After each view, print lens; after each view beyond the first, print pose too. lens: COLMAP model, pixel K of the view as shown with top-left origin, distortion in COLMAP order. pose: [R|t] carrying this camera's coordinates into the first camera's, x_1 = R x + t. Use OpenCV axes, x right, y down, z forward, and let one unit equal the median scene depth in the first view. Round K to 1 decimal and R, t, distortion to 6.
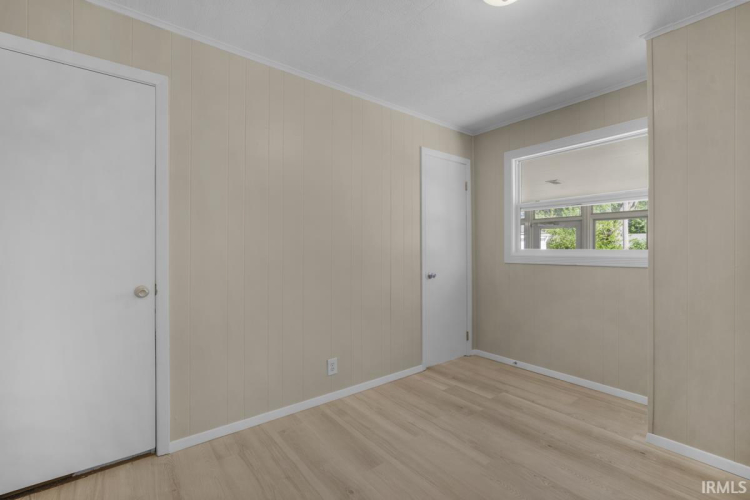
lens RADIAL K [[314.0, 0, 375.0], [0, 314.0, 250.0], [0, 0, 1]] dist [-0.000615, 0.000134]
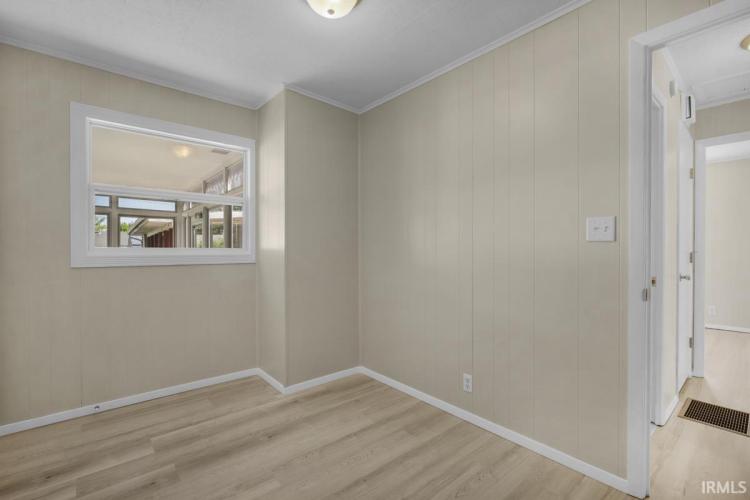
lens RADIAL K [[334.2, 0, 375.0], [0, 334.2, 250.0], [0, 0, 1]] dist [-0.001913, 0.000913]
pose [[-0.026344, 0.001740, 0.999651, -0.398251], [-0.004852, 0.999986, -0.001869, 0.003654], [-0.999641, -0.004900, -0.026335, 0.487797]]
